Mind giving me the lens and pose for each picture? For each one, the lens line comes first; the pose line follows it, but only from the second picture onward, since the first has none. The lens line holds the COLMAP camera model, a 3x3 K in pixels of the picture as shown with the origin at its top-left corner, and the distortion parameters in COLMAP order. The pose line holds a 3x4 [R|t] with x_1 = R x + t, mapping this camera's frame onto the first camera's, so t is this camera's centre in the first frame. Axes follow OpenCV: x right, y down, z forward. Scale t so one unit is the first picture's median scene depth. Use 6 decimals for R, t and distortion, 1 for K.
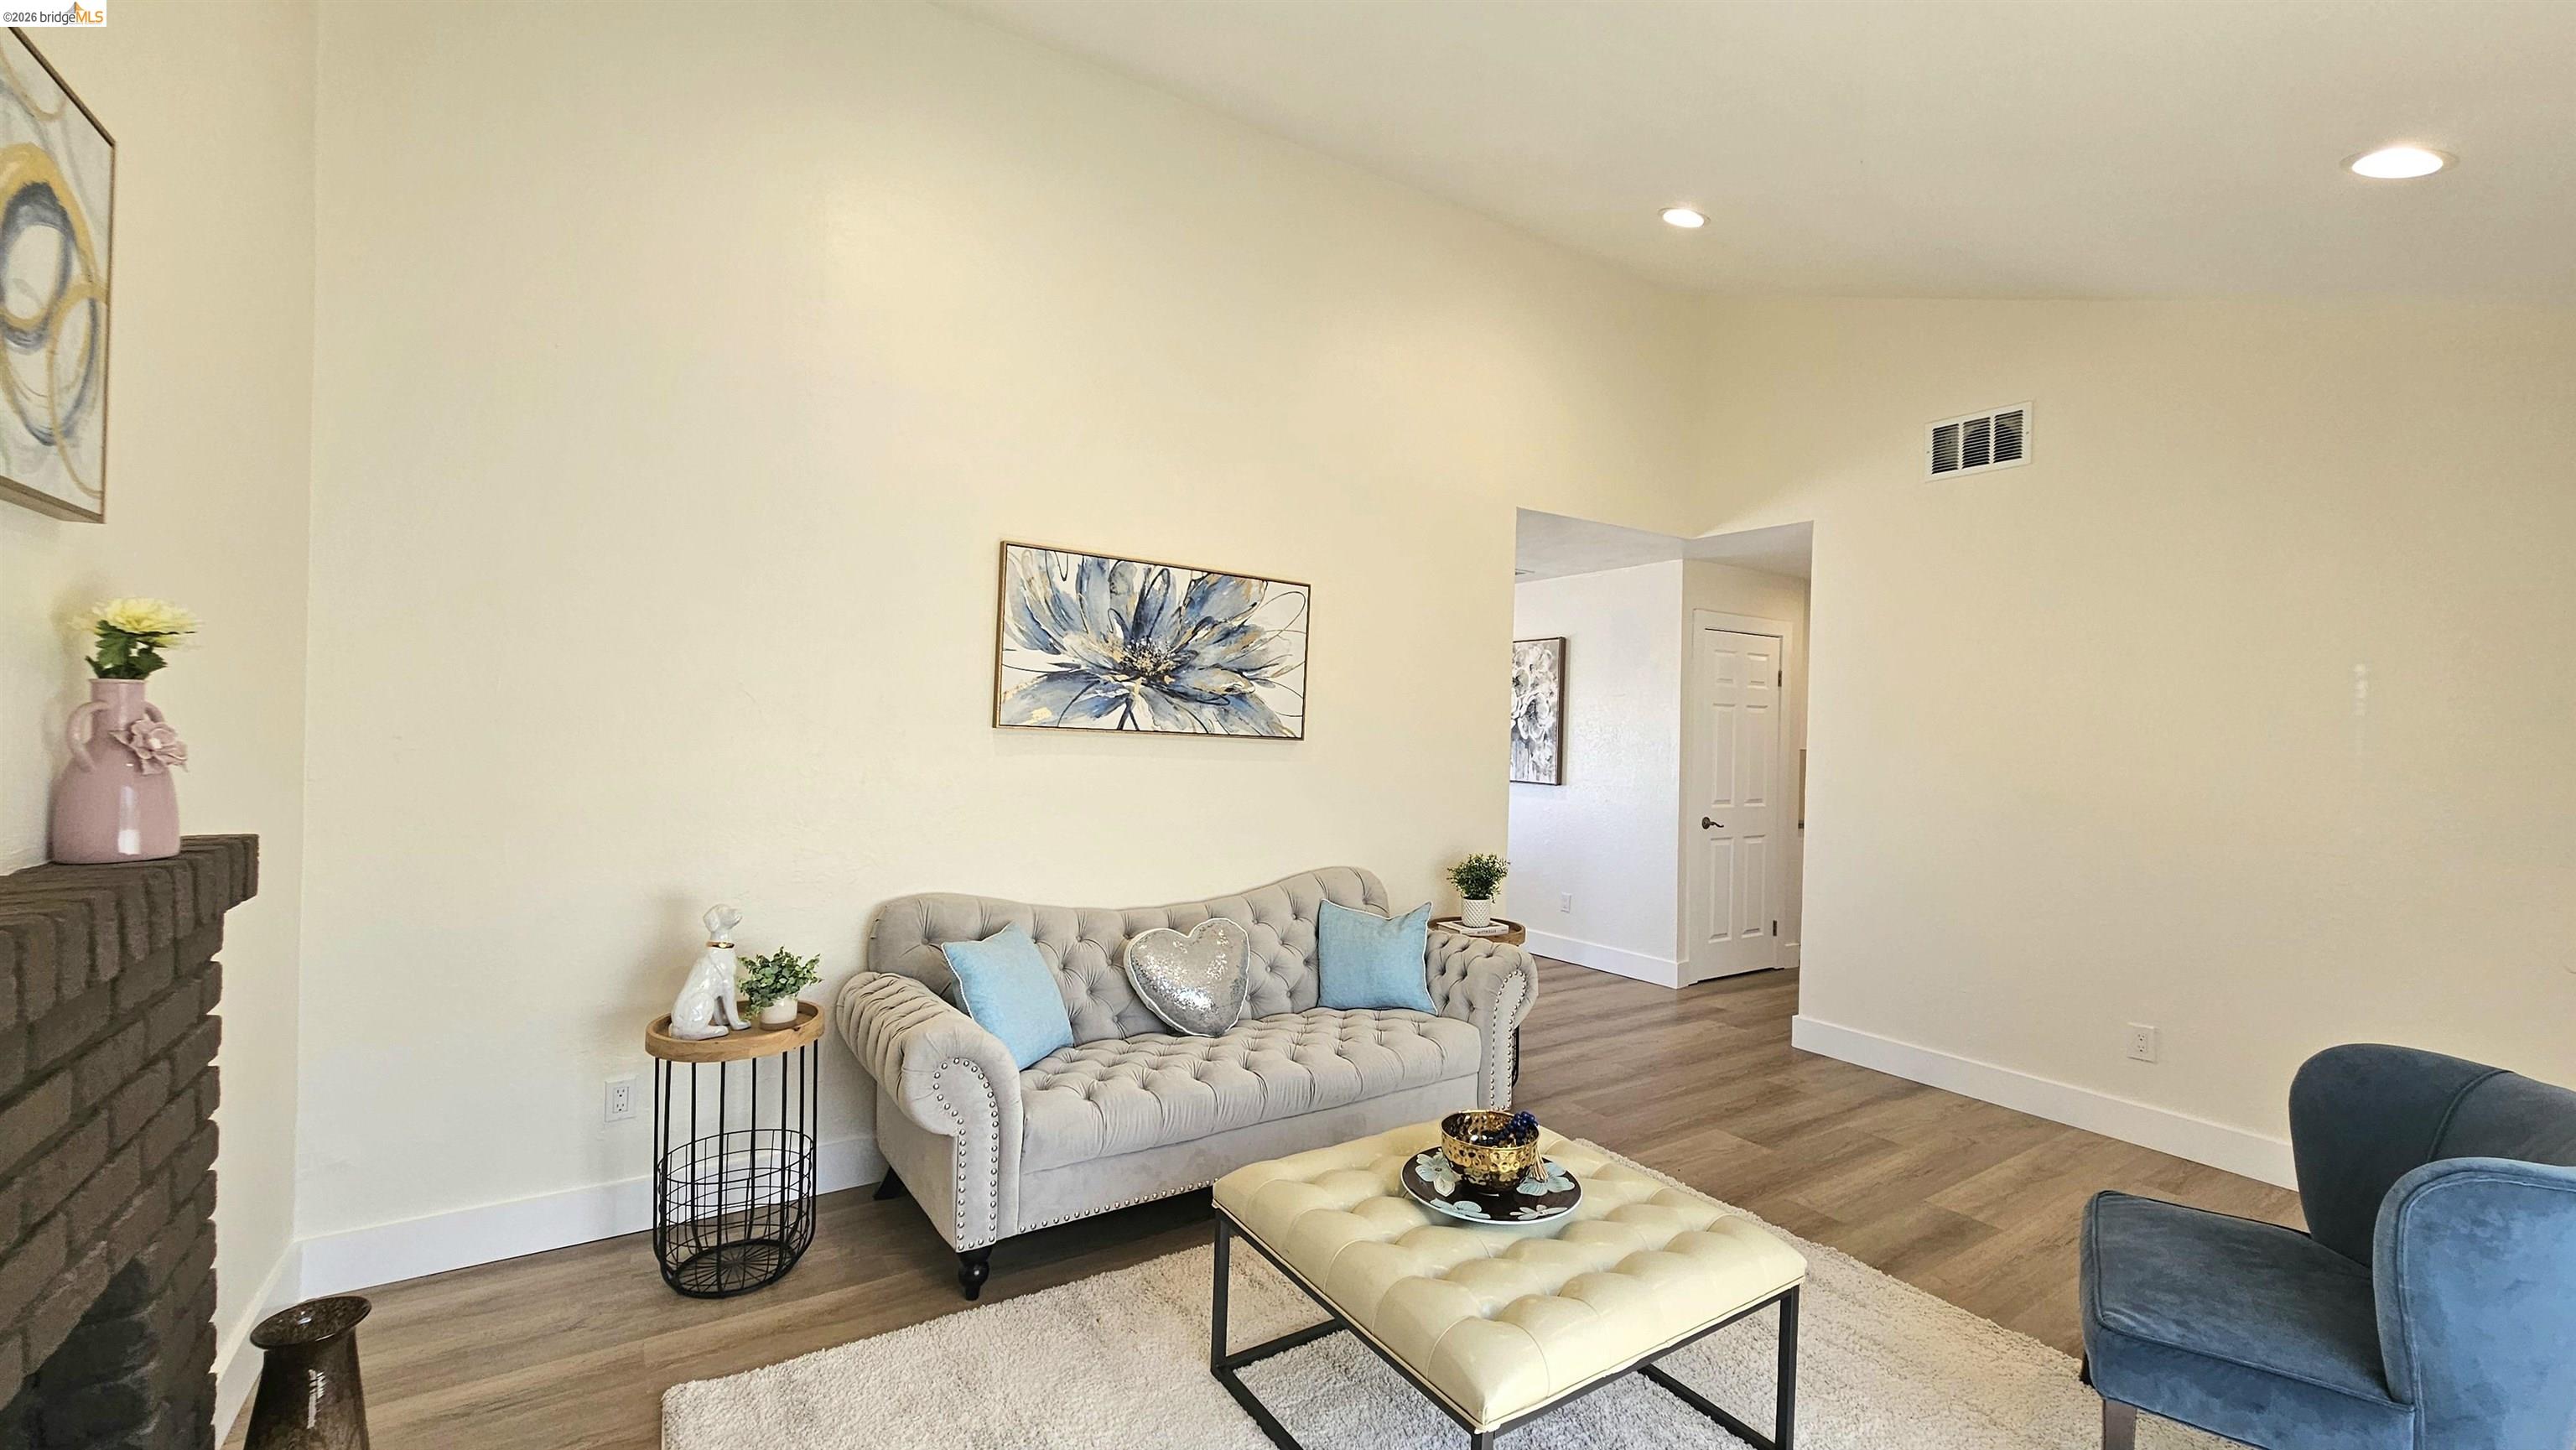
lens RADIAL K [[1050.1, 0, 1277.9], [0, 1050.1, 745.1], [0, 0, 1]] dist [-0.001469, 0.001113]
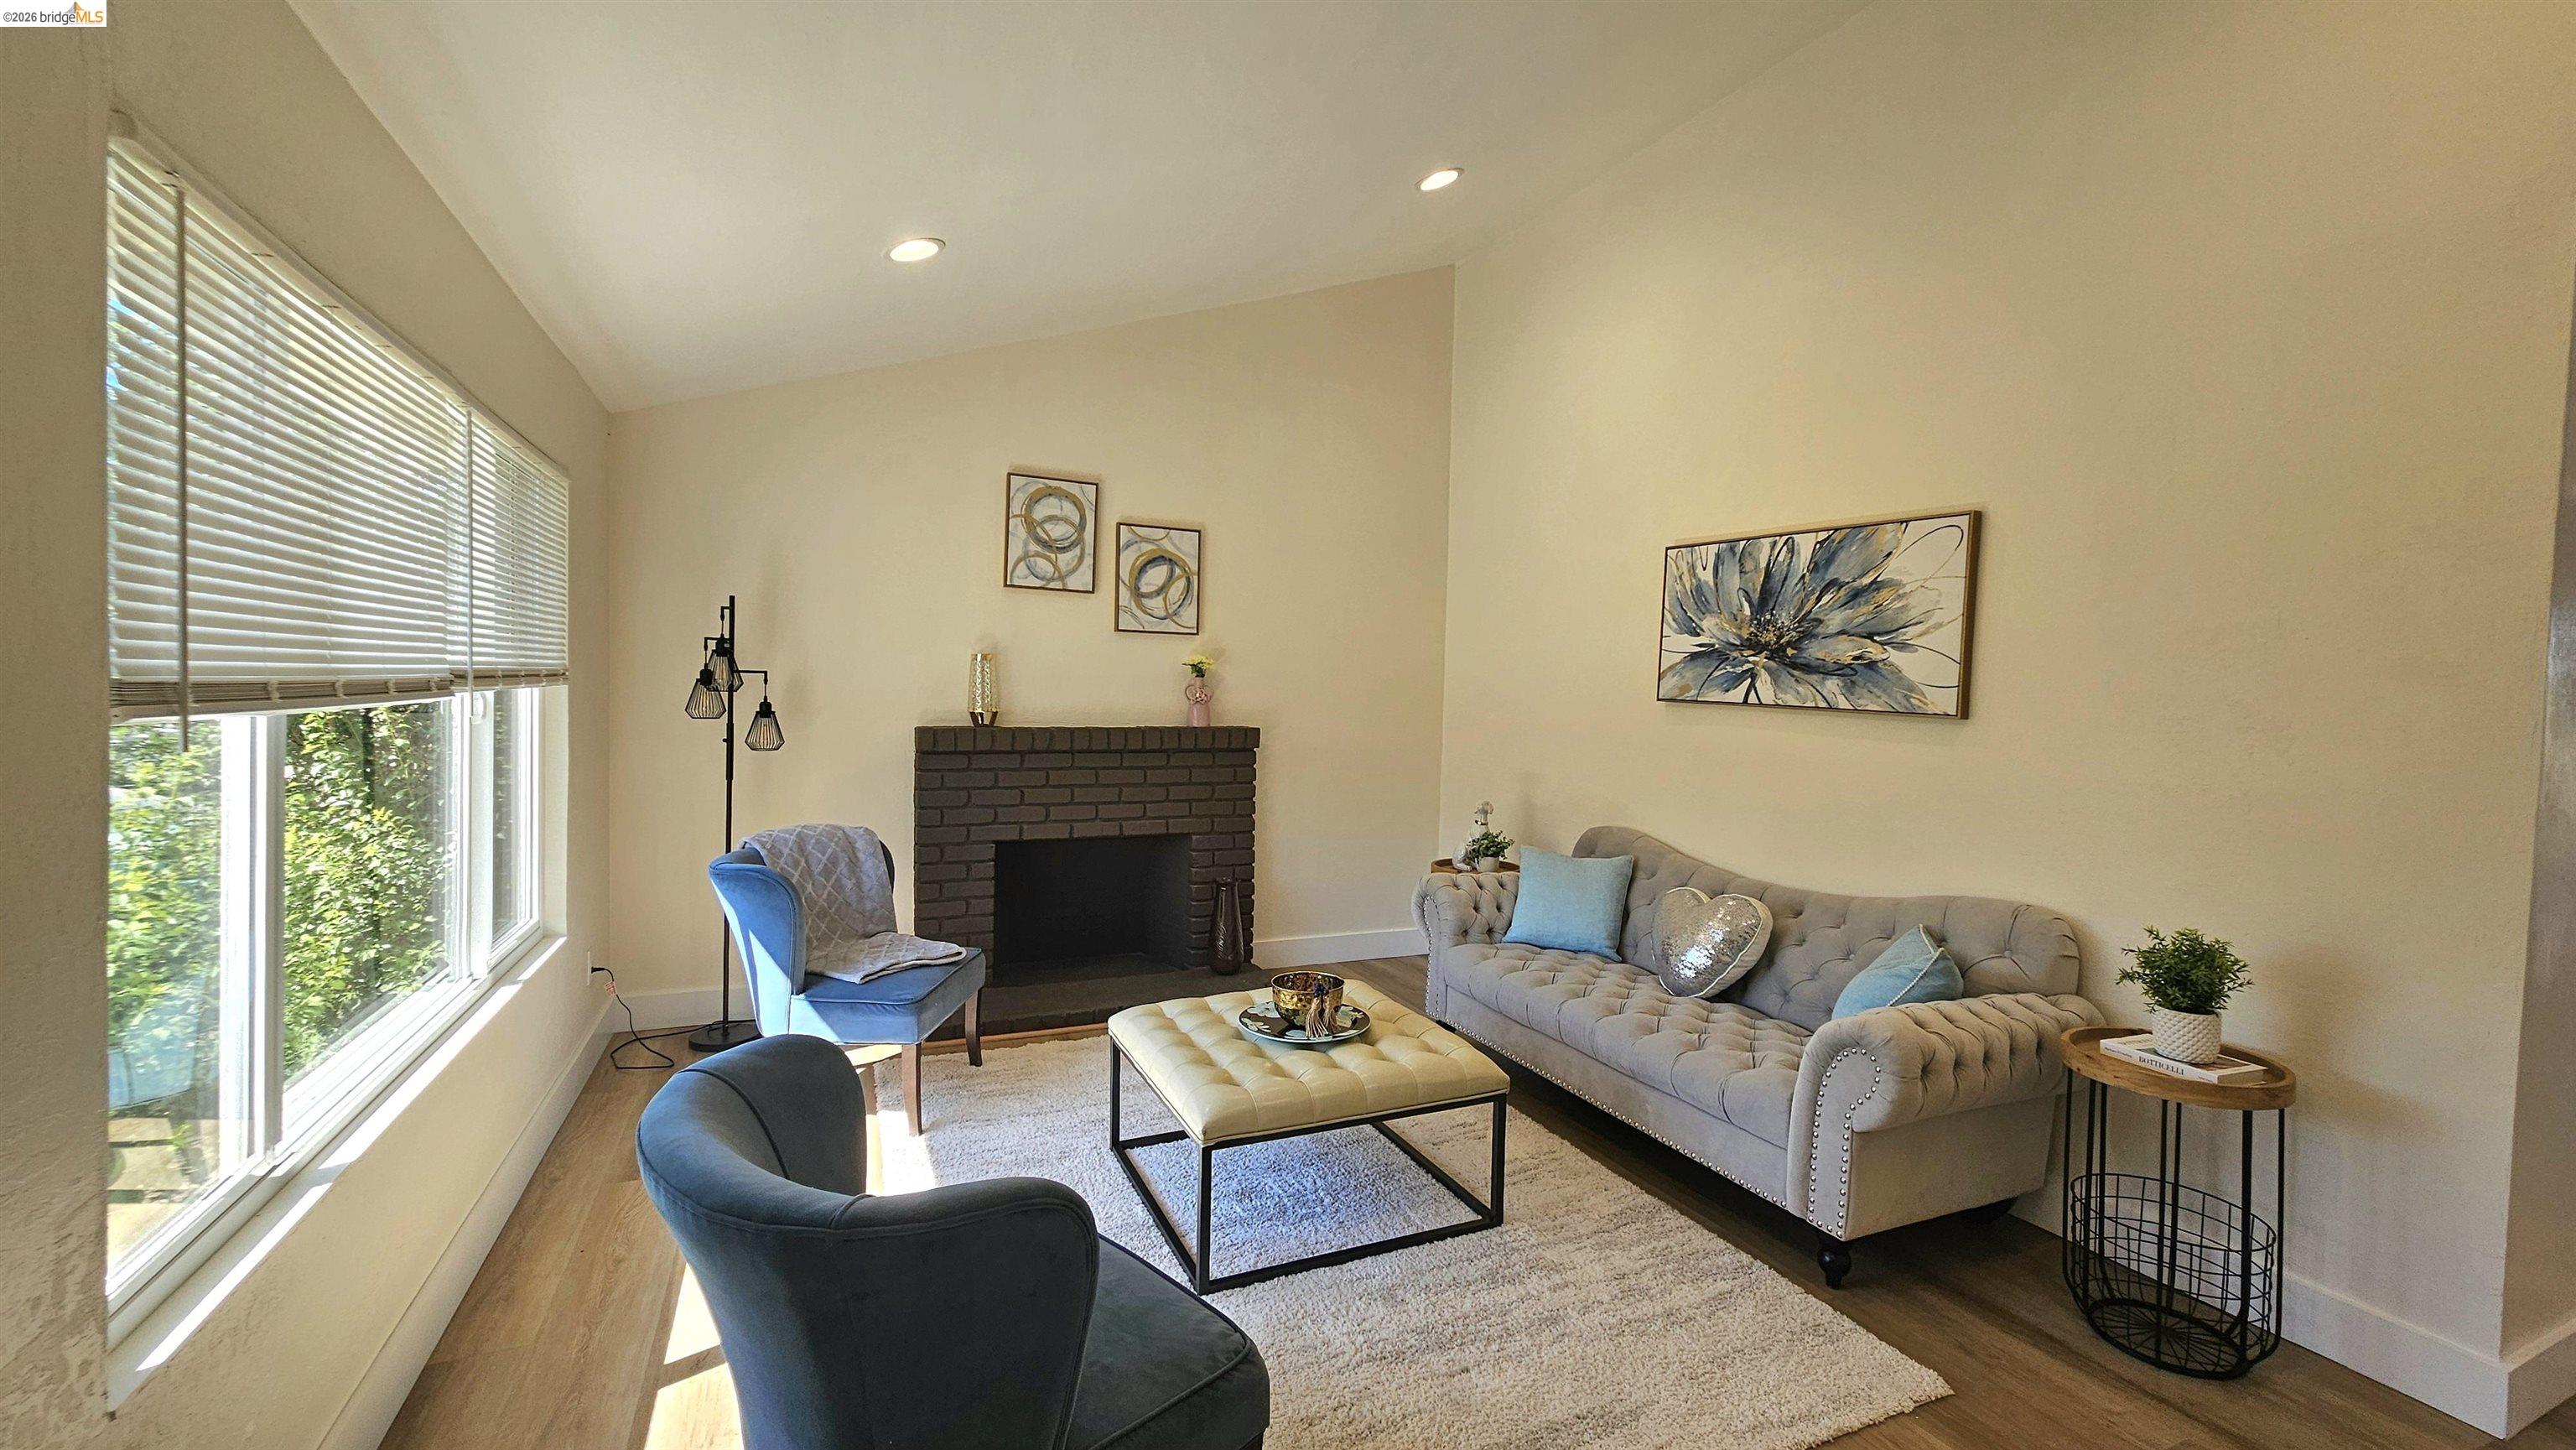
lens RADIAL K [[1050.1, 0, 1299.2], [0, 1050.1, 715.2], [0, 0, 1]] dist [-0.001469, 0.001113]
pose [[-0.138879, -0.006771, -0.990286, 0.912475], [-0.054421, 0.998518, 0.000805, 0.019503], [0.988813, 0.054004, -0.139041, 0.696012]]
